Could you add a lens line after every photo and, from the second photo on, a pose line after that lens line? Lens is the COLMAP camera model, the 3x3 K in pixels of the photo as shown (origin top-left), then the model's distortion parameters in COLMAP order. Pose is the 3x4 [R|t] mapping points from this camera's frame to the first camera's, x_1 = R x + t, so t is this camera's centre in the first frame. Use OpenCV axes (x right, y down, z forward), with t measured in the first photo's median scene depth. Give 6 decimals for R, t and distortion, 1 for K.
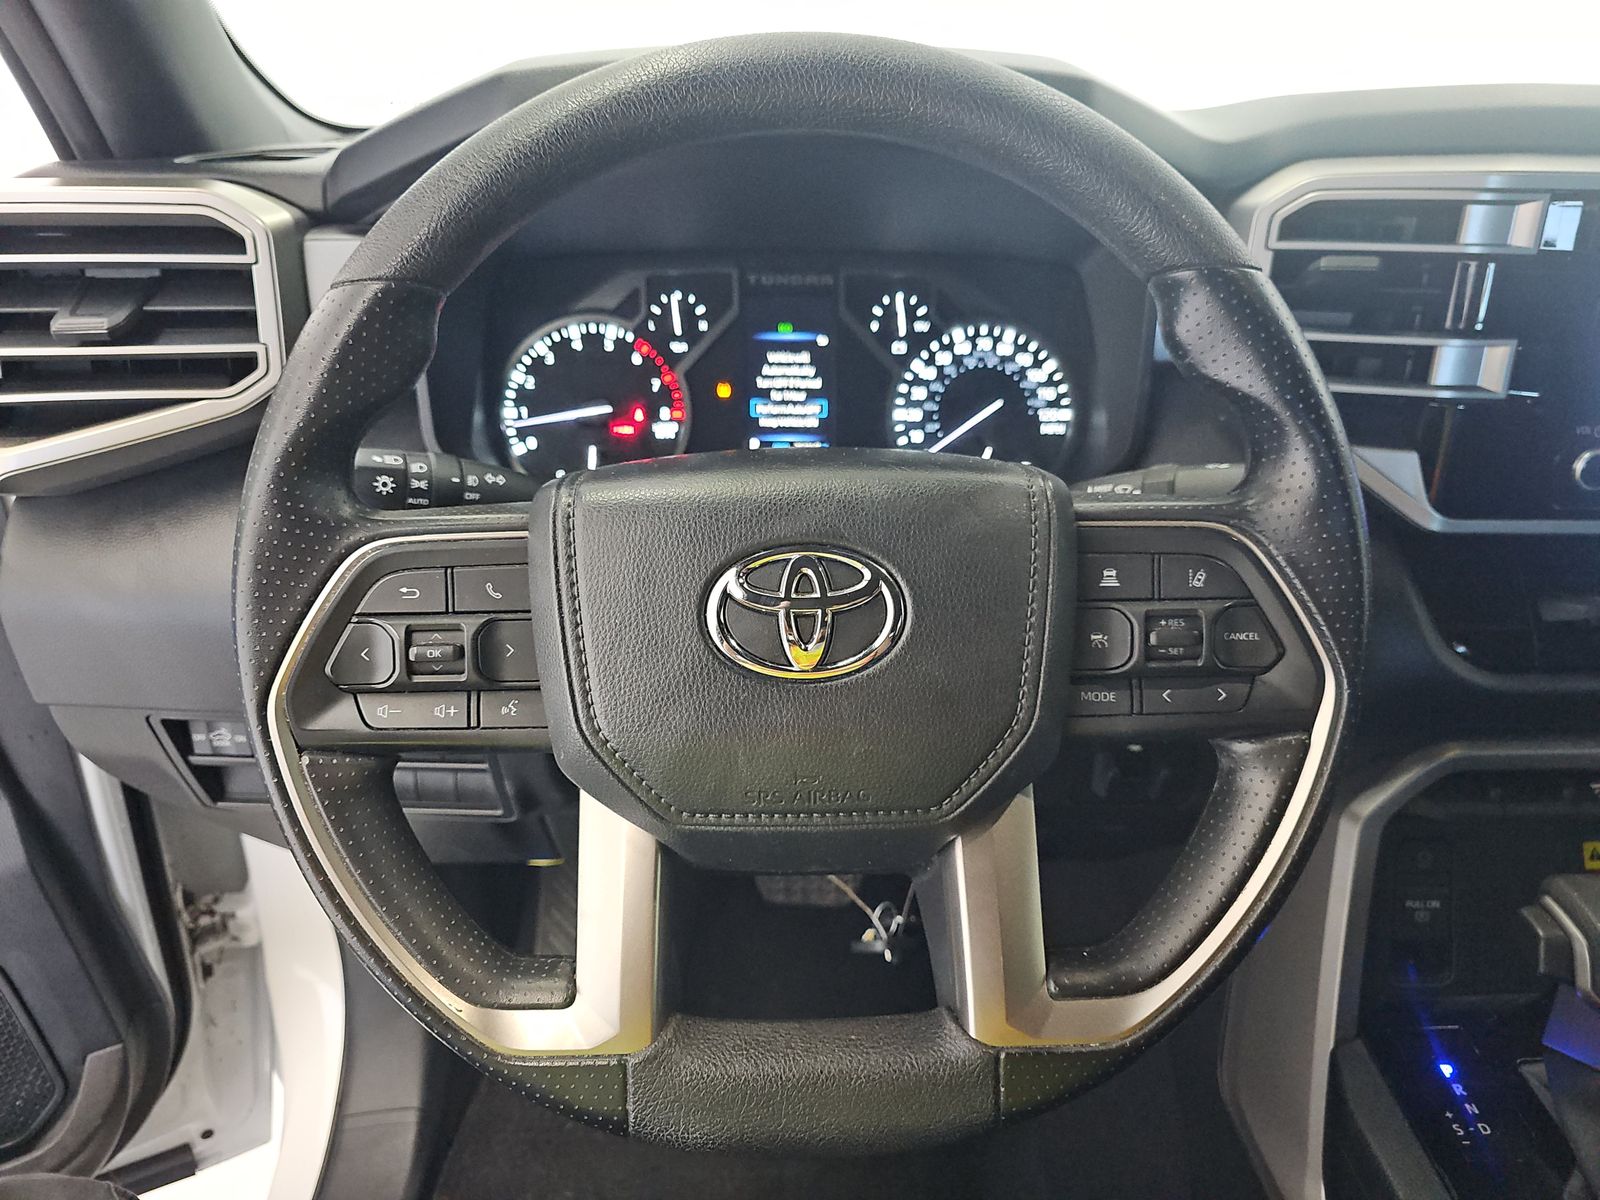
lens RADIAL K [[1063.0, 0, 791.7], [0, 1063.0, 582.7], [0, 0, 1]] dist [0.032454, -0.012678]
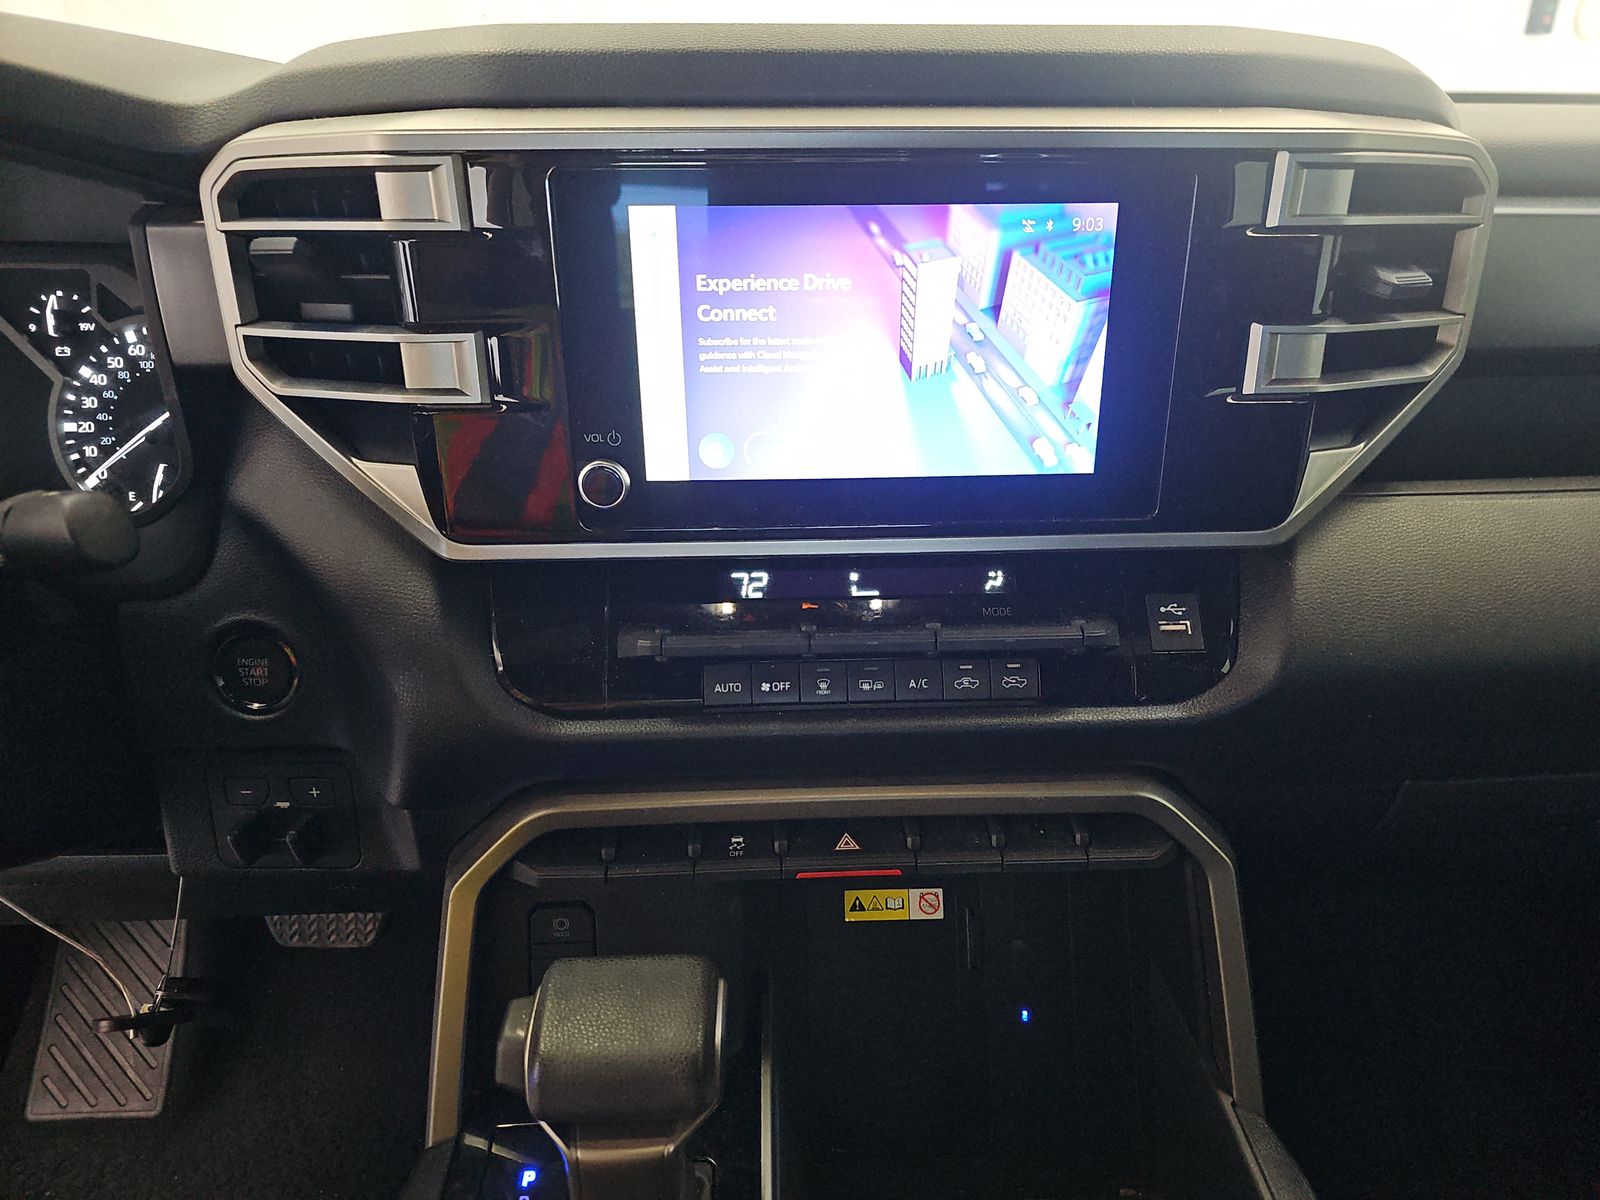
lens RADIAL K [[1063.0, 0, 764.7], [0, 1063.0, 575.0], [0, 0, 1]] dist [0.032454, -0.012678]
pose [[0.999231, -0.027111, -0.028333, 0.824075], [0.027255, 0.999617, 0.004710, -0.028600], [0.028194, -0.005478, 0.999587, 0.149579]]
